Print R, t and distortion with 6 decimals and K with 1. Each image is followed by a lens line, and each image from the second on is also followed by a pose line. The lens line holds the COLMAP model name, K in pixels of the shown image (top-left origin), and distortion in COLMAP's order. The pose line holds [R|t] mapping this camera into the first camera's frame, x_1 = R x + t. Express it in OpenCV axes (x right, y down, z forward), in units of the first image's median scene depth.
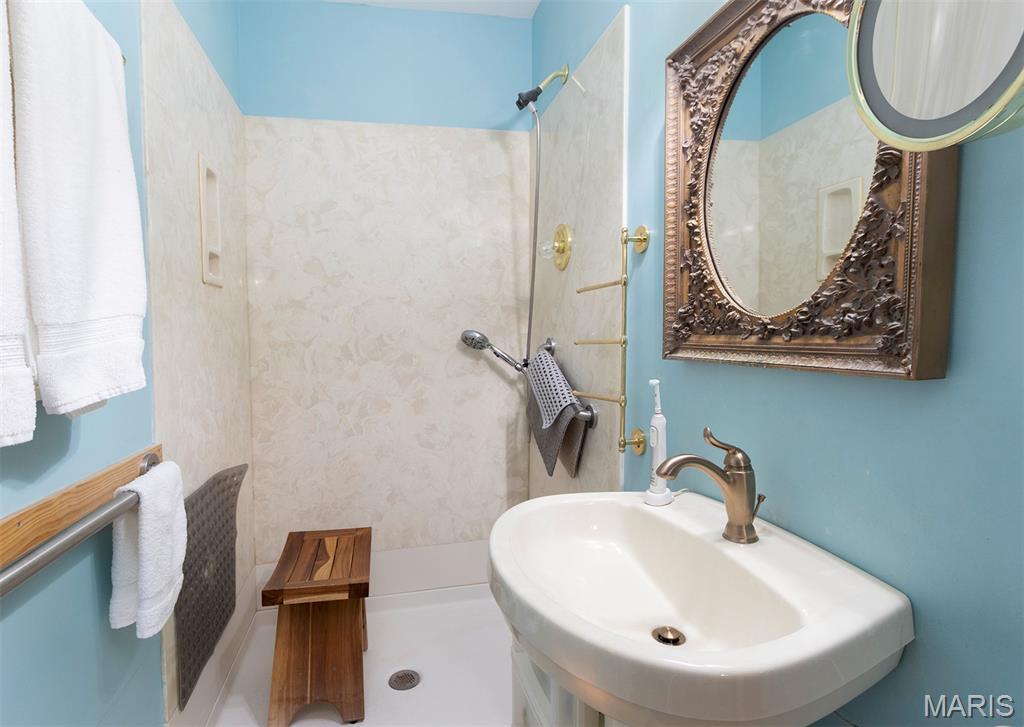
lens RADIAL K [[491.3, 0, 478.7], [0, 491.3, 364.4], [0, 0, 1]] dist [0.000232, 0.000258]
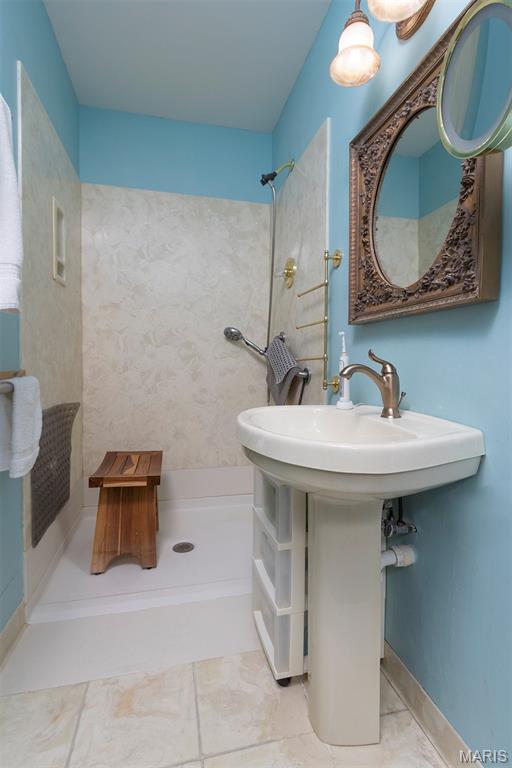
lens RADIAL K [[345.9, 0, 256.0], [0, 345.9, 384.0], [0, 0, 1]] dist [-0.001021, -0.000281]
pose [[0.998898, 0.006411, 0.046492, 0.020955], [-0.004825, 0.999405, -0.034146, 0.203158], [-0.046684, 0.033884, 0.998335, -0.095648]]
